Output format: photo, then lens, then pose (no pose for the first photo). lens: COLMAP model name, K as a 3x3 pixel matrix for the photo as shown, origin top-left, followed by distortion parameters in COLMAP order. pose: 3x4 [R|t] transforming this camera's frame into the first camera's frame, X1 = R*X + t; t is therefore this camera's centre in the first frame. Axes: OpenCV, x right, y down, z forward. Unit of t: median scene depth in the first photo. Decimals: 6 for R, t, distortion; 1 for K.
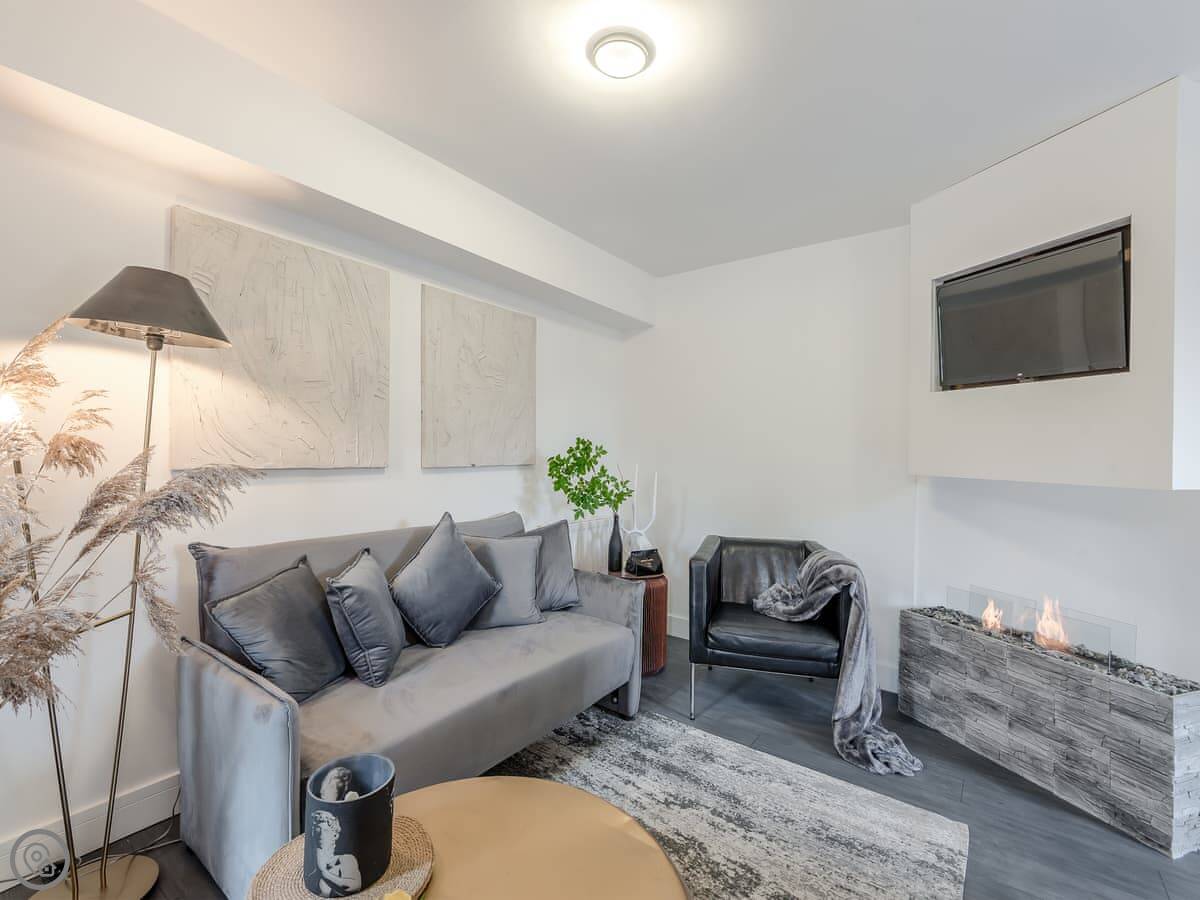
lens RADIAL K [[551.9, 0, 592.1], [0, 551.9, 455.1], [0, 0, 1]] dist [0.000374, -0.001136]
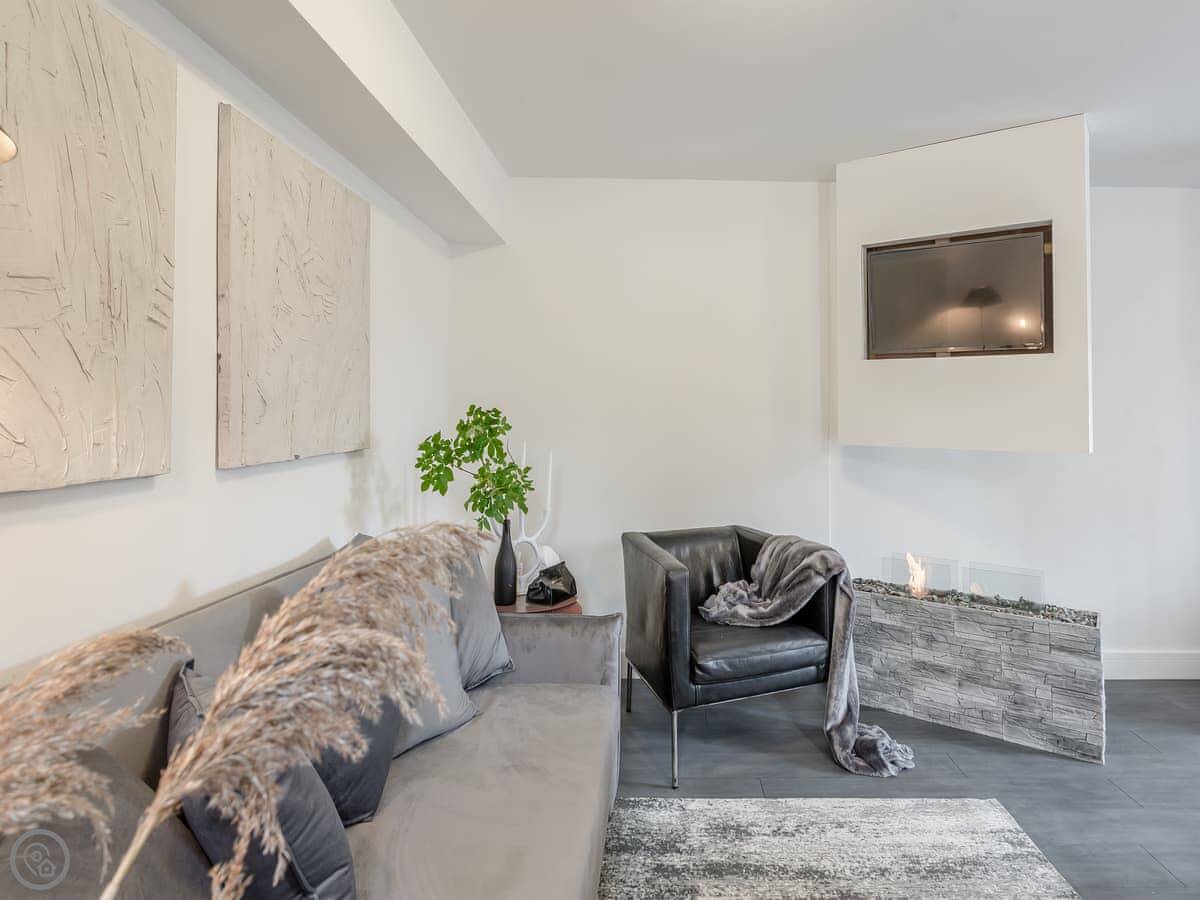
lens RADIAL K [[679.4, 0, 688.8], [0, 679.4, 400.4], [0, 0, 1]] dist [0.019678, -0.002022]
pose [[0.774042, 0.002919, 0.633127, -0.418749], [0.008874, 0.999841, -0.015458, -0.028967], [-0.633072, 0.017583, 0.773894, 0.291428]]
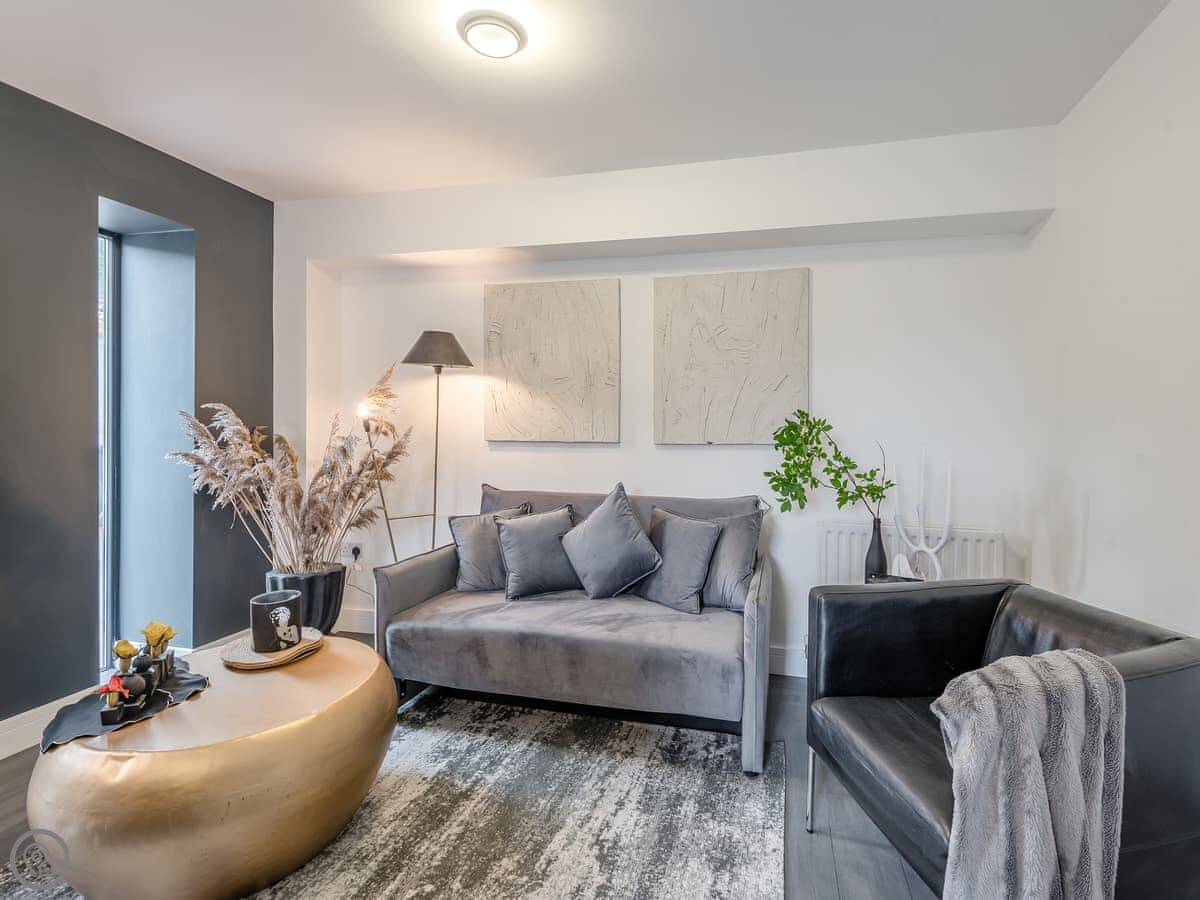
lens RADIAL K [[541.6, 0, 615.3], [0, 541.6, 435.2], [0, 0, 1]] dist [0.001003, -0.000192]
pose [[0.386306, -0.000474, -0.922370, 0.747277], [-0.006911, 0.999970, -0.003409, 0.010935], [0.922345, 0.007691, 0.386291, 0.576272]]
